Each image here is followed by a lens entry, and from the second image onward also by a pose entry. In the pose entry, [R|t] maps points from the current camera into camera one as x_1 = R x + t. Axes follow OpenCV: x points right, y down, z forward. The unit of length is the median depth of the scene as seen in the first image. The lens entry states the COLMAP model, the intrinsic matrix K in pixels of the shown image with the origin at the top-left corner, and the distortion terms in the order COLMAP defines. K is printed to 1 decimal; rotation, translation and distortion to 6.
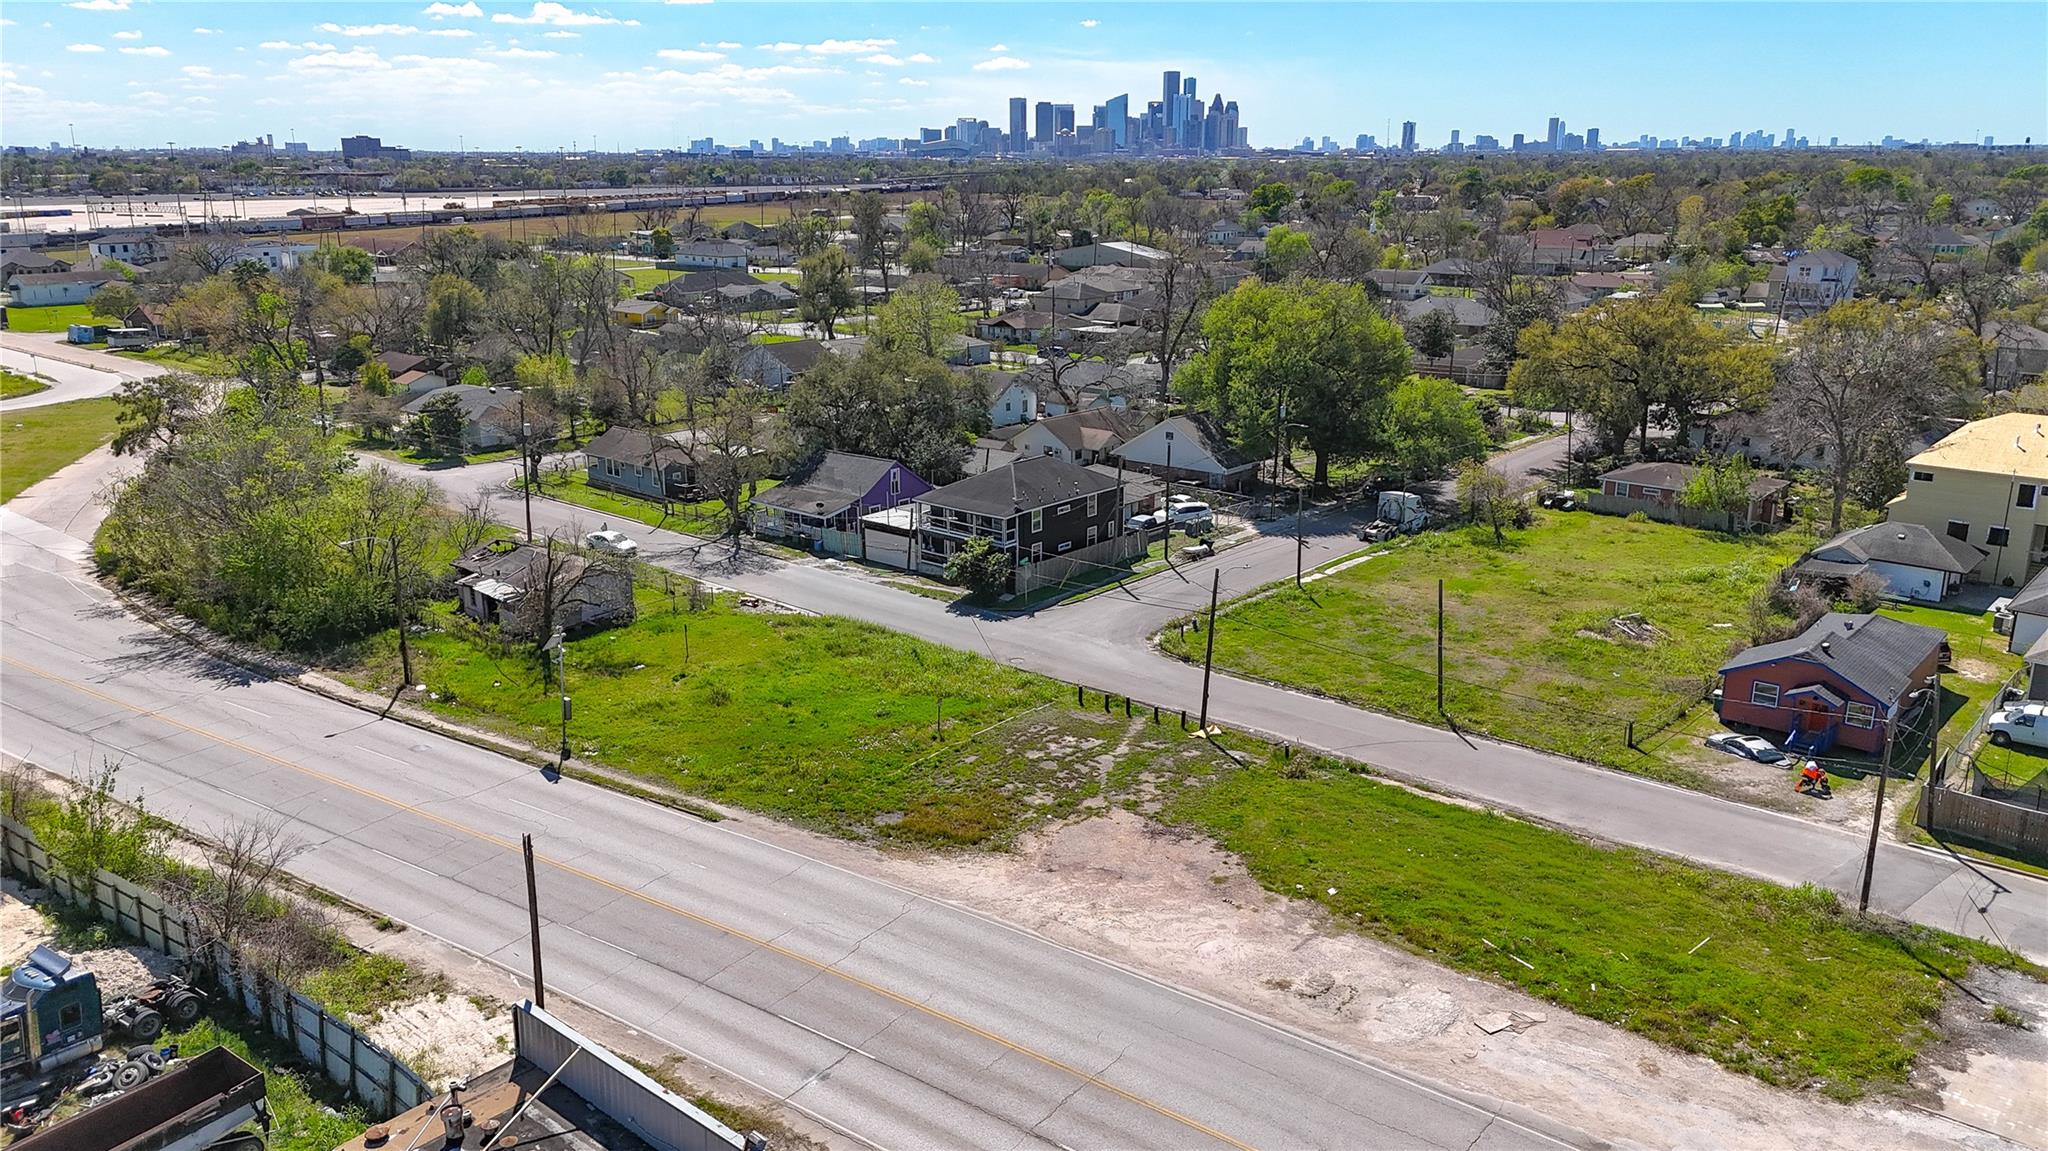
lens RADIAL K [[1509.4, 0, 1020.0], [0, 1509.4, 588.5], [0, 0, 1]] dist [0.062666, -0.050743]
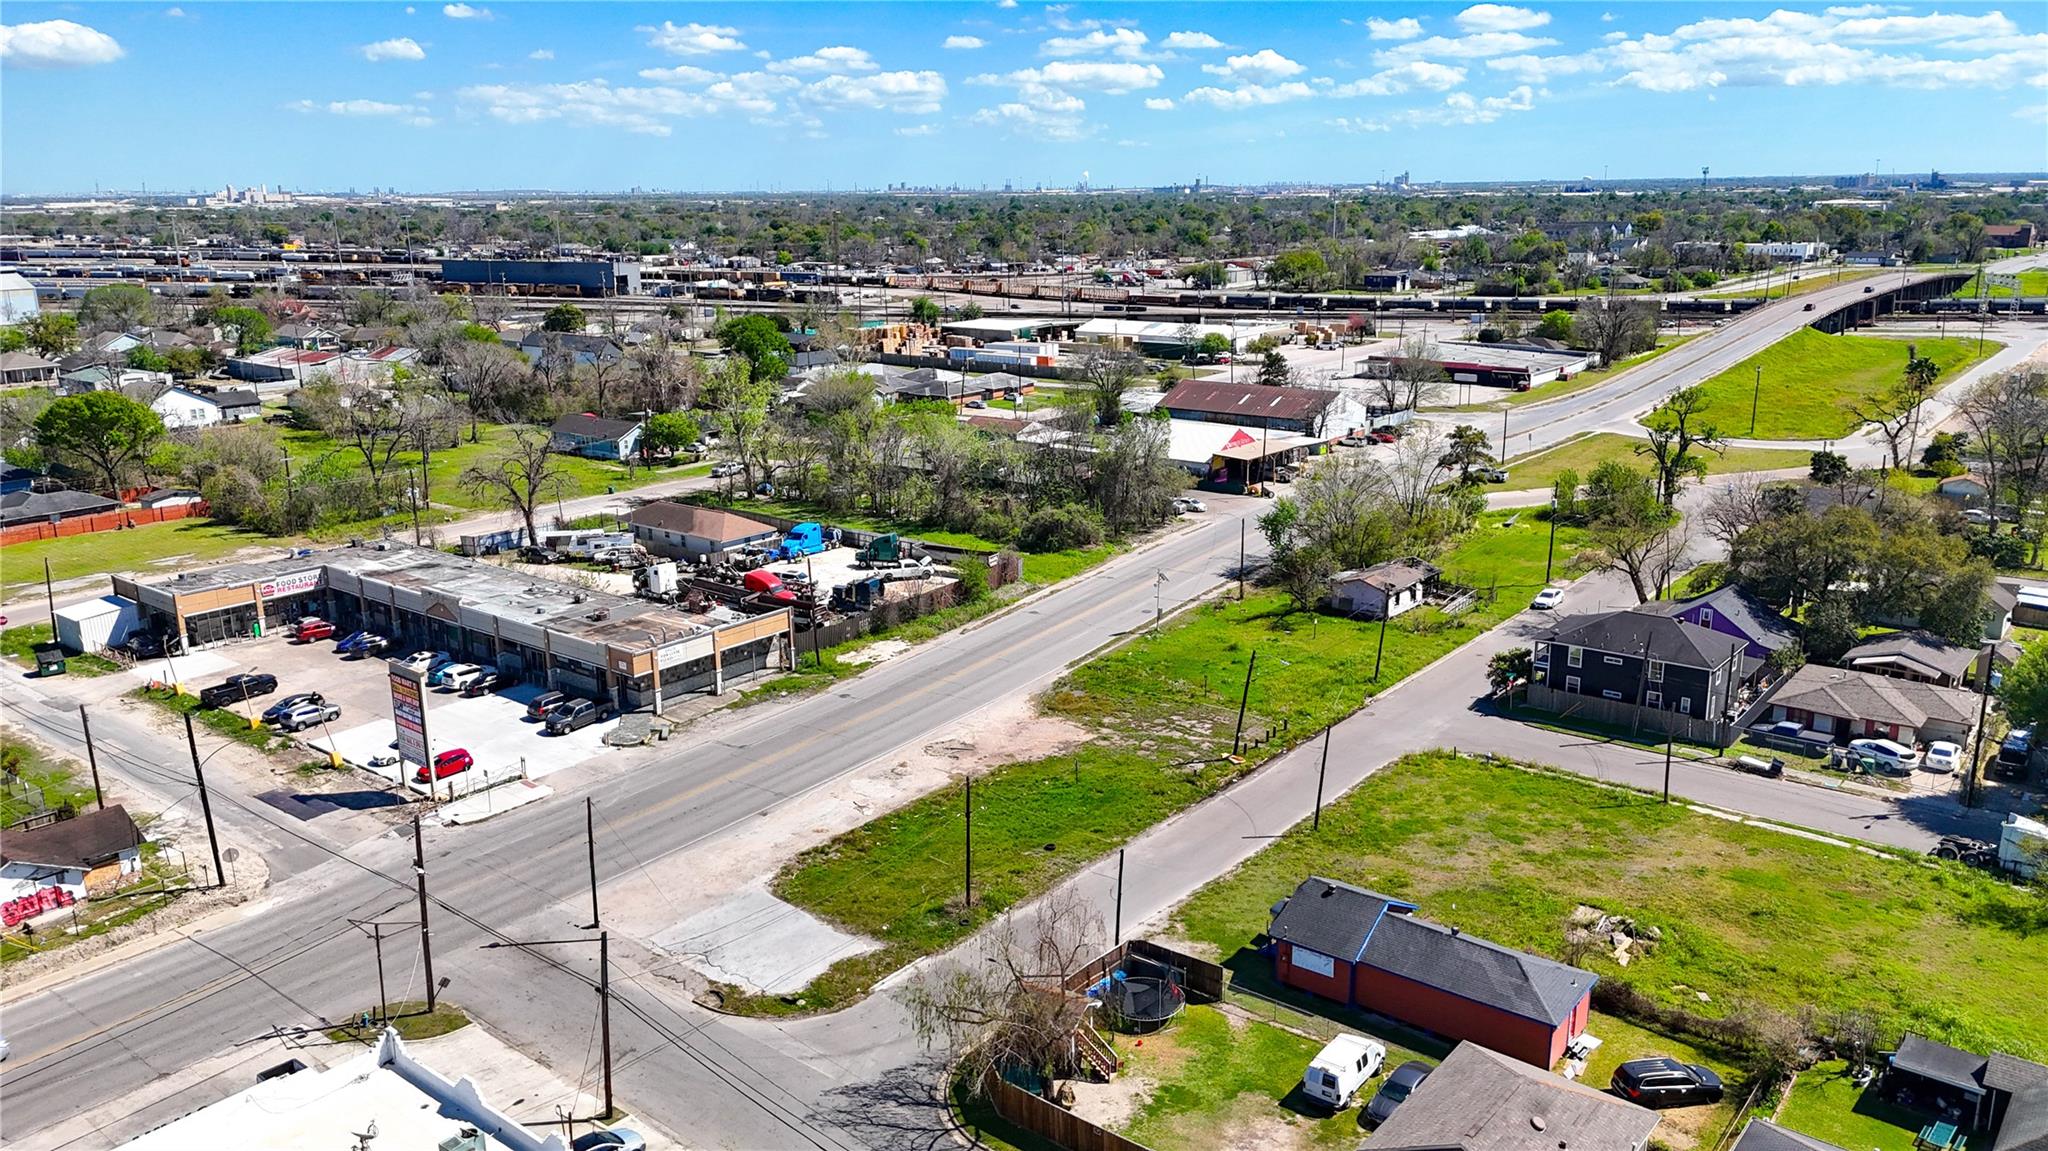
lens RADIAL K [[1509.4, 0, 1005.5], [0, 1509.4, 580.5], [0, 0, 1]] dist [0.062666, -0.050743]
pose [[0.030351, 0.255338, -0.966375, 1.083510], [-0.264451, 0.934420, 0.238589, -0.257070], [0.963921, 0.248318, 0.095885, 0.459587]]
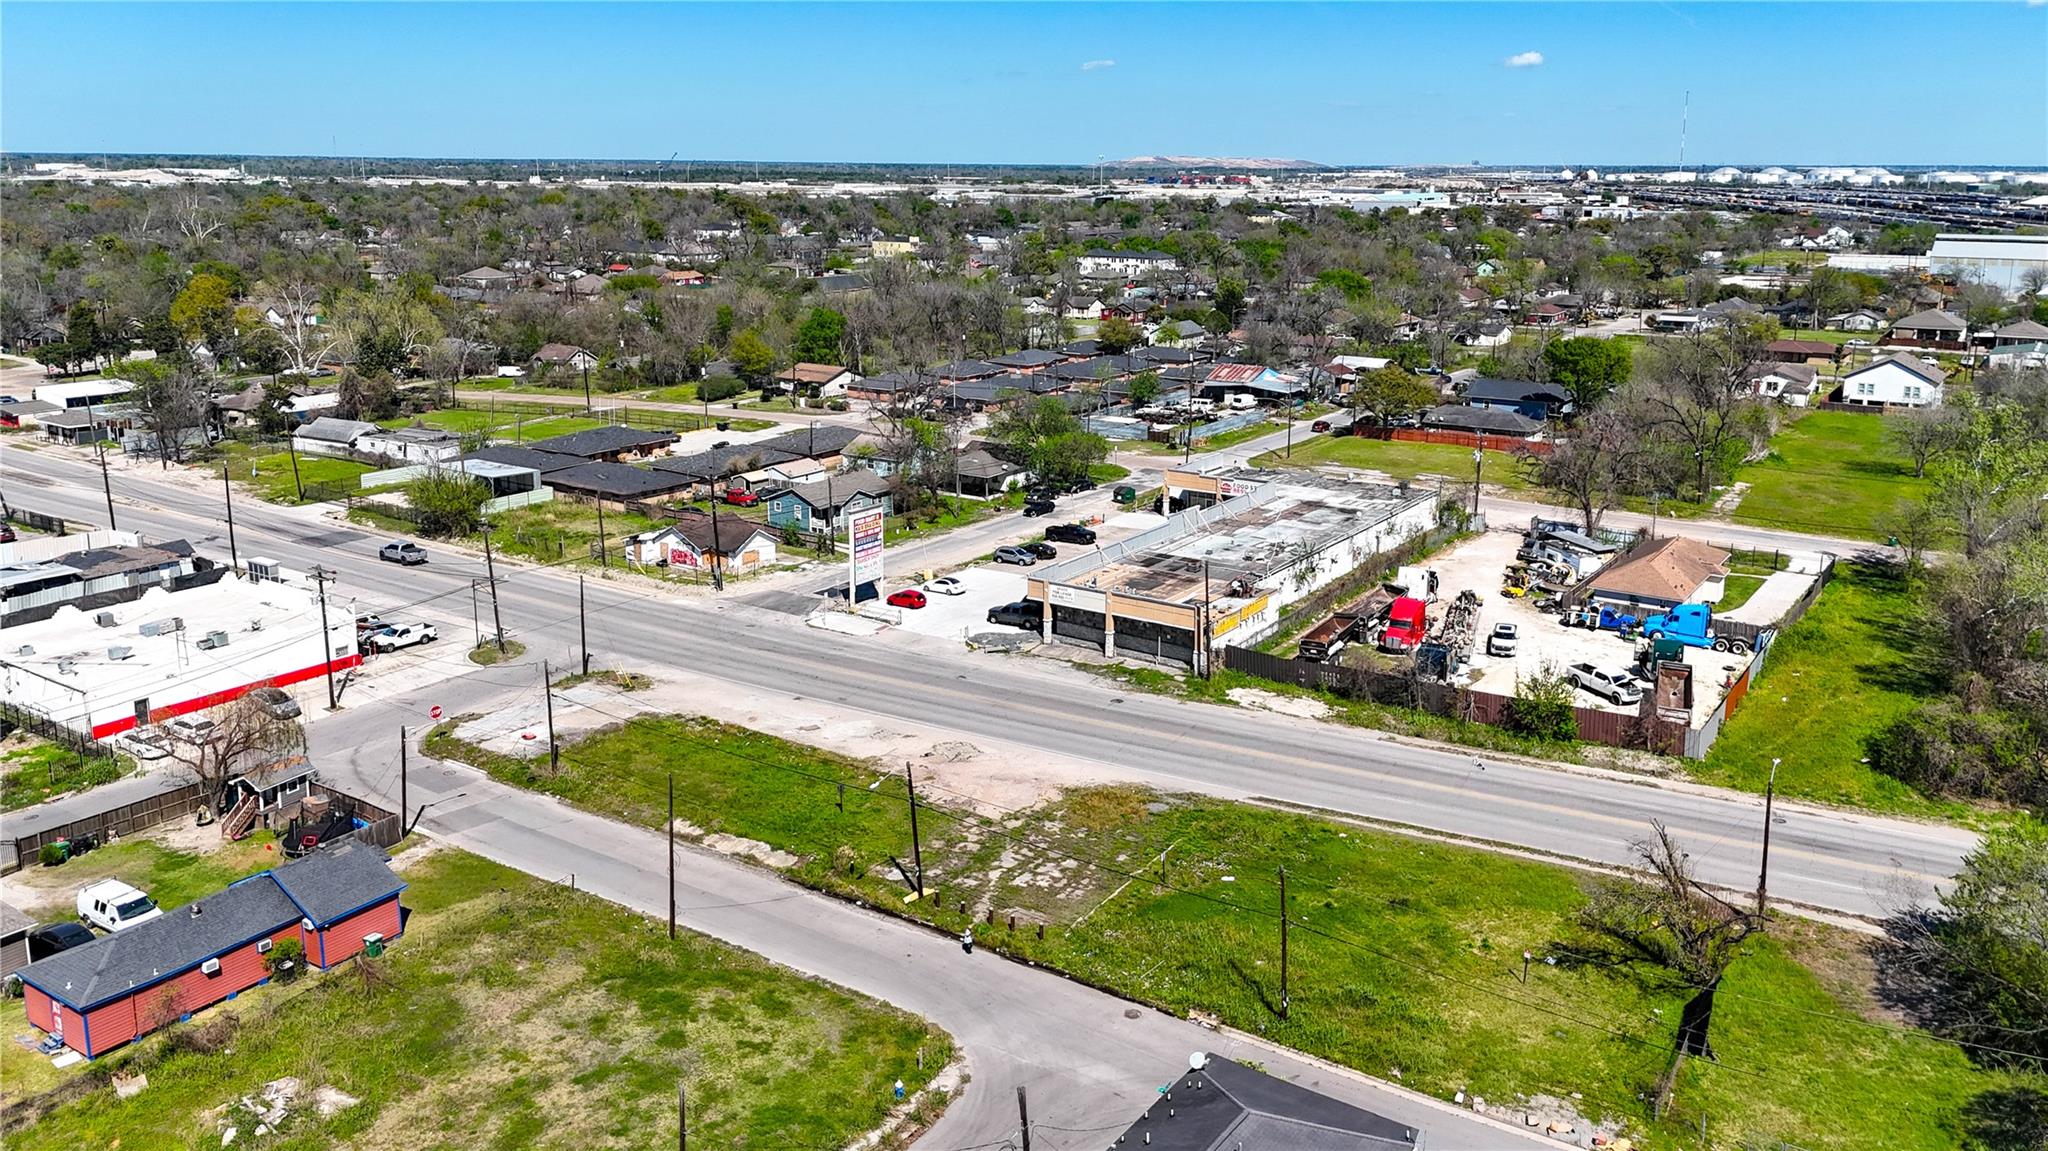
lens RADIAL K [[1509.4, 0, 1064.2], [0, 1509.4, 560.7], [0, 0, 1]] dist [0.062666, -0.050743]
pose [[-0.990999, 0.031022, -0.130227, 0.114297], [-0.040210, 0.858883, 0.510591, -0.494272], [0.127690, 0.511231, -0.849905, 1.348222]]
